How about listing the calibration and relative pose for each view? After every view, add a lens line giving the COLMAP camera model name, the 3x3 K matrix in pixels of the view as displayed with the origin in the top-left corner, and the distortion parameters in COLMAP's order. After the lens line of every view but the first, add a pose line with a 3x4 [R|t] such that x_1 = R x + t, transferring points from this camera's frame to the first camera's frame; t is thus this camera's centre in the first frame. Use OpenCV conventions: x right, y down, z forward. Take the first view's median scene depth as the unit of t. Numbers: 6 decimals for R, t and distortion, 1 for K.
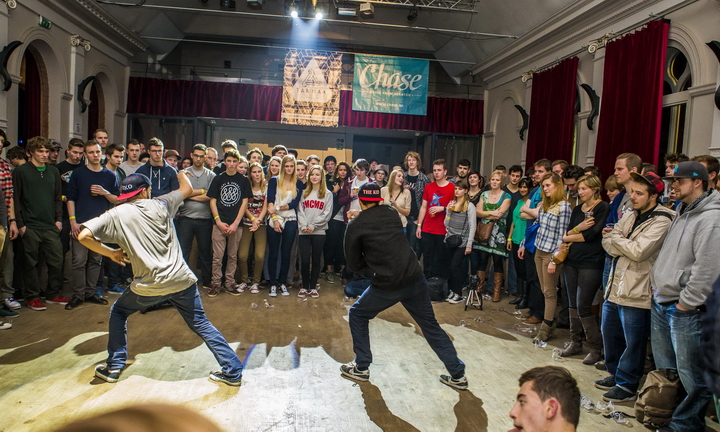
lens RADIAL K [[570.2, 0, 317.6], [0, 570.2, 215.0], [0, 0, 1]] dist [-0.009823, 0.068385]
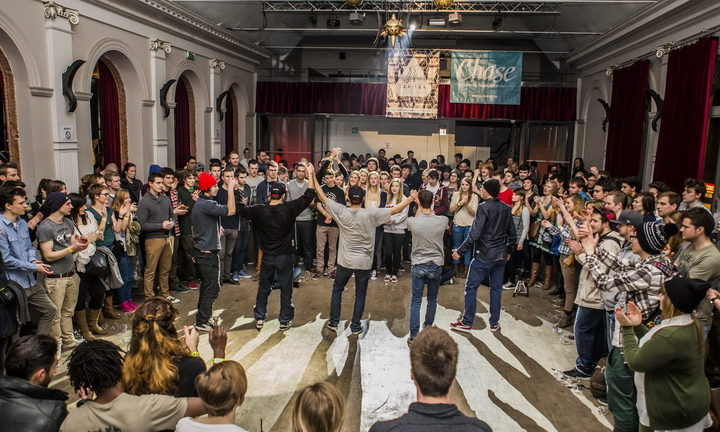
lens RADIAL K [[570.2, 0, 317.6], [0, 570.2, 215.0], [0, 0, 1]] dist [-0.009823, 0.068385]
pose [[0.973639, -0.012131, -0.227771, 0.060812], [0.028297, 0.997295, 0.067842, -0.050390], [0.226332, -0.072499, 0.971348, -0.142315]]
